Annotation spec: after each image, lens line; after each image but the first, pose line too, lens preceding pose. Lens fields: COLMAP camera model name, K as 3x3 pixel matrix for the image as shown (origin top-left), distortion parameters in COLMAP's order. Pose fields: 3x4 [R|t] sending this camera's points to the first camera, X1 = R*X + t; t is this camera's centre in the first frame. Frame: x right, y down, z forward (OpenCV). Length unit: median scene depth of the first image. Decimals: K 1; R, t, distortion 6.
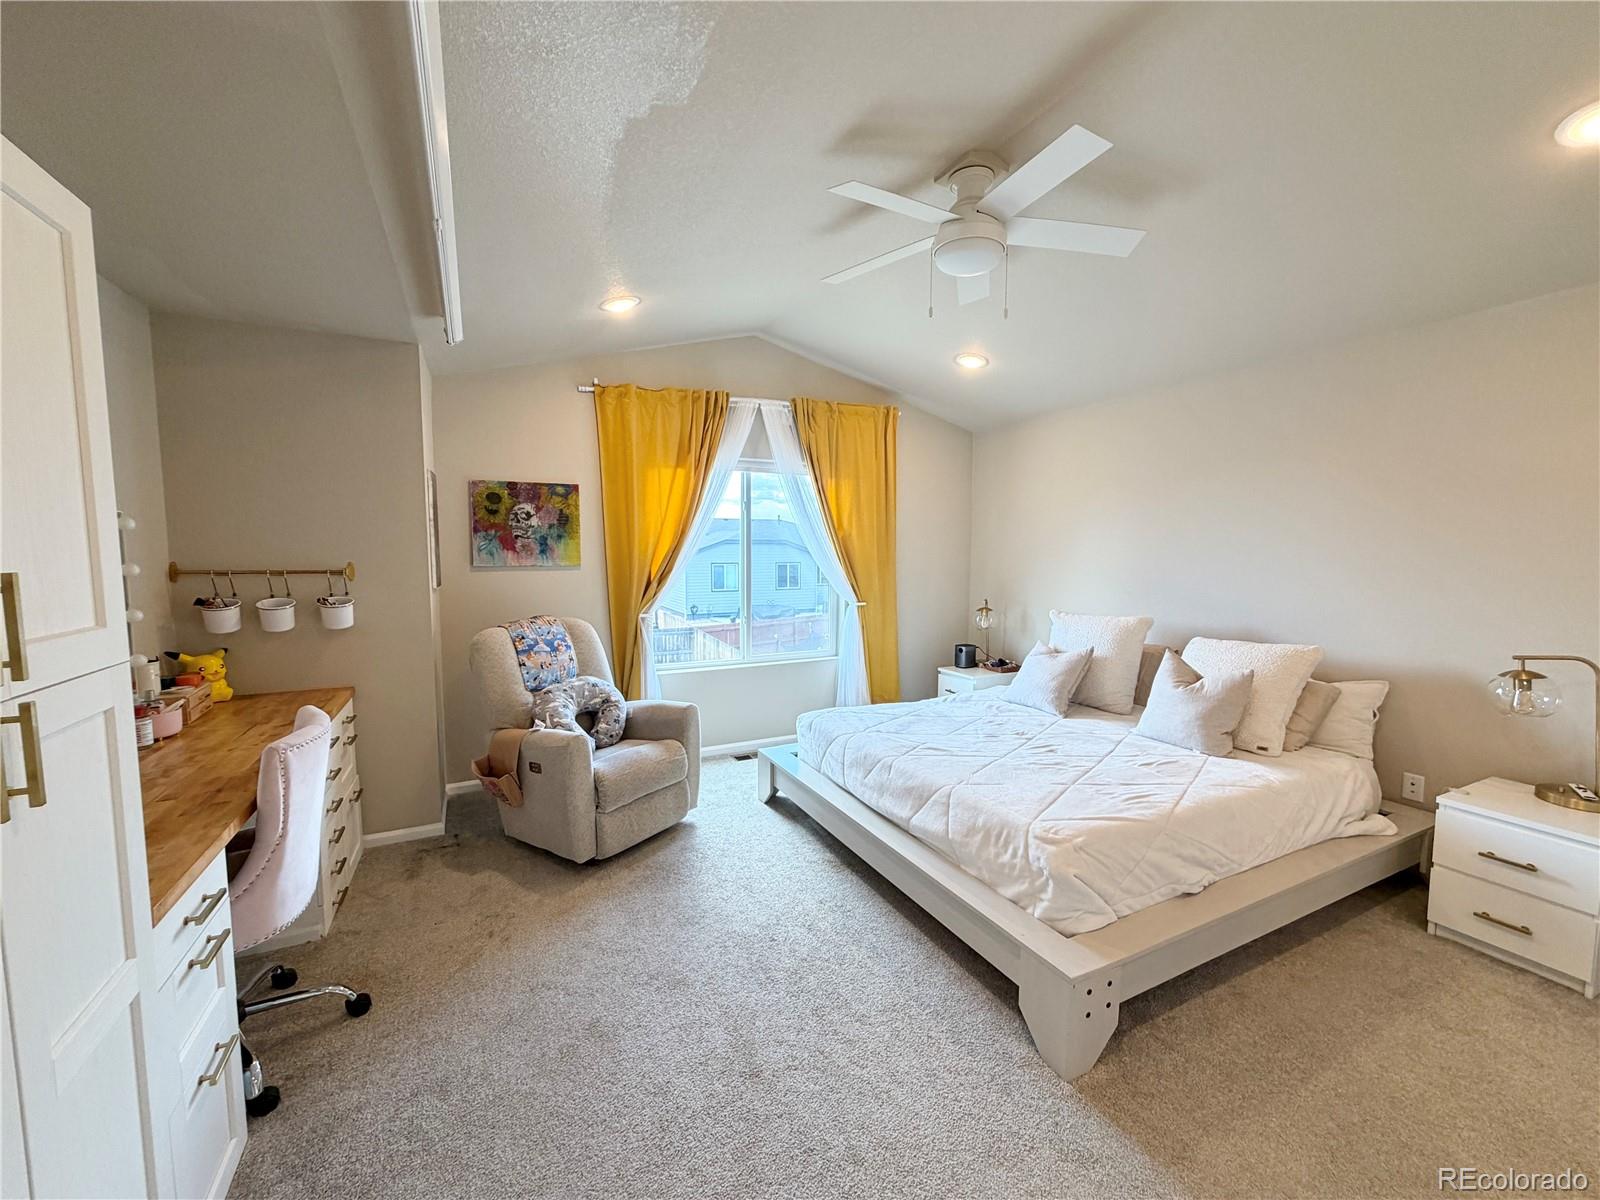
lens RADIAL K [[639.0, 0, 798.0], [0, 639.0, 593.2], [0, 0, 1]] dist [0.001174, -0.000725]
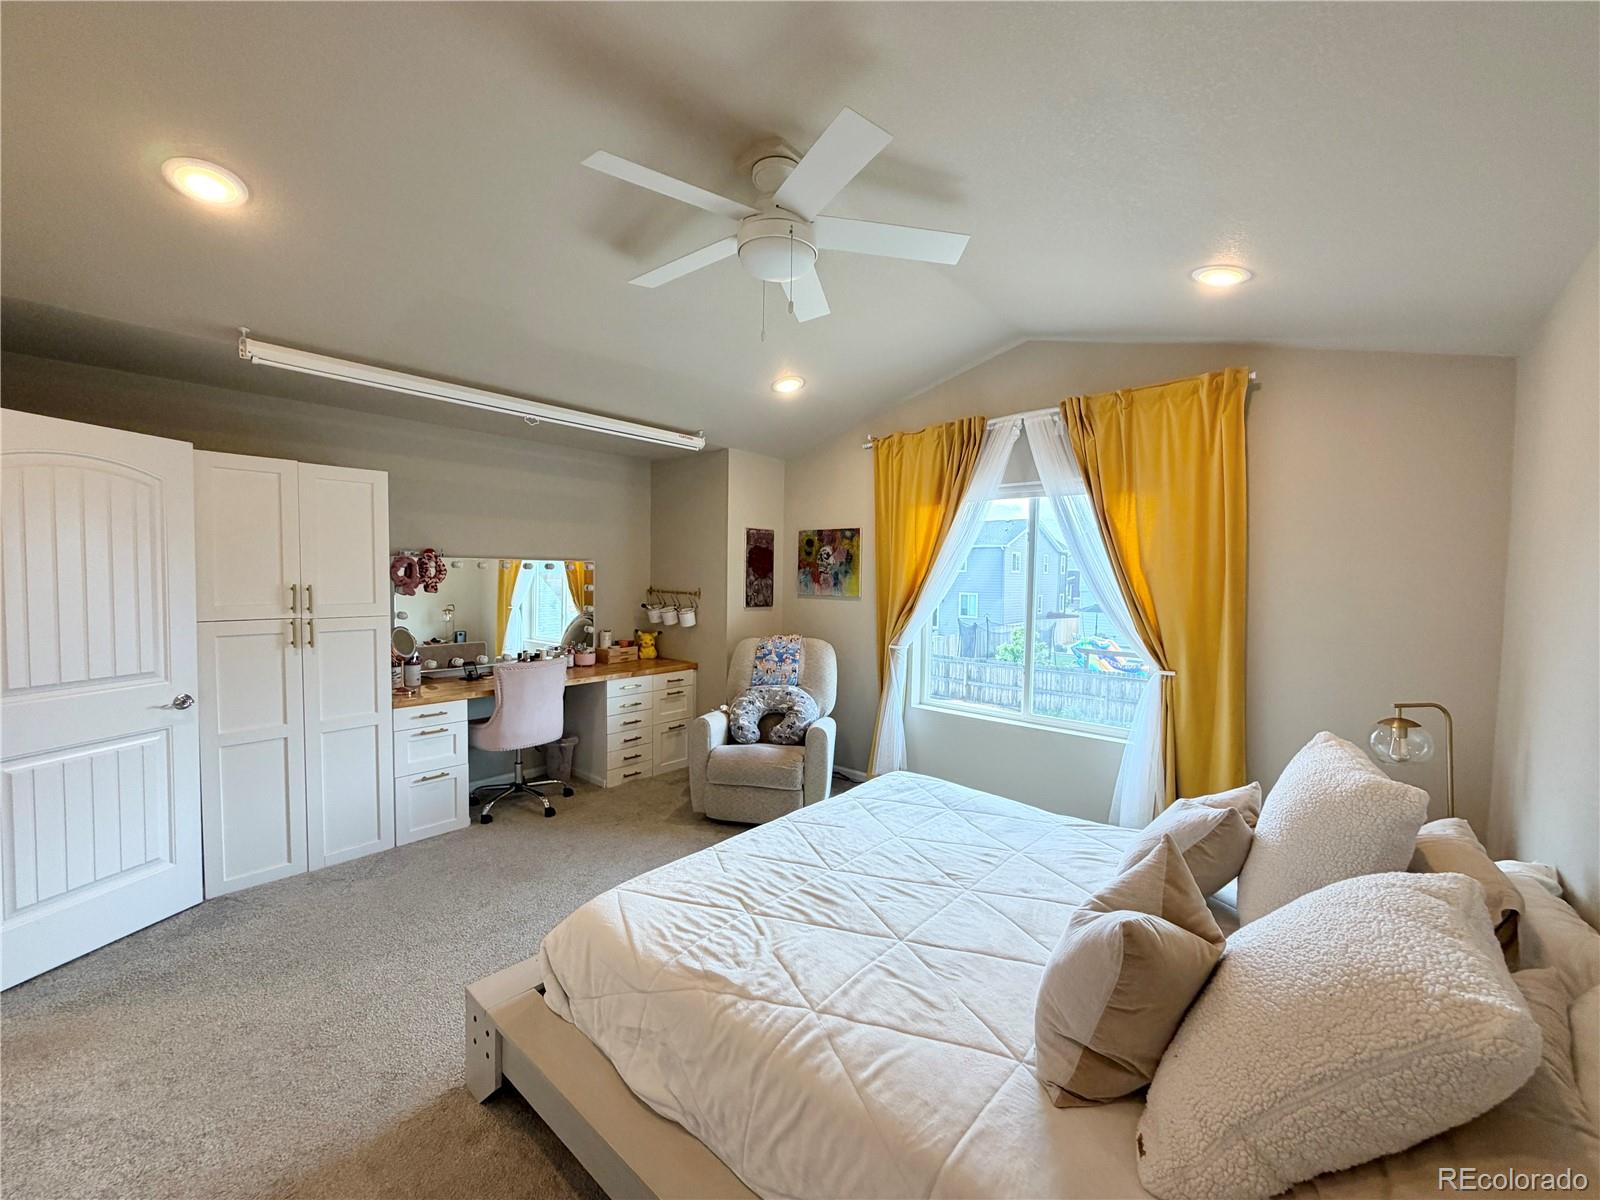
lens RADIAL K [[639.0, 0, 798.2], [0, 639.0, 595.9], [0, 0, 1]] dist [0.001174, -0.000725]
pose [[0.378012, 0.040963, -0.924894, 0.712875], [-0.080694, 0.996676, 0.011162, -0.051268], [0.922277, 0.070414, 0.380061, 0.467510]]
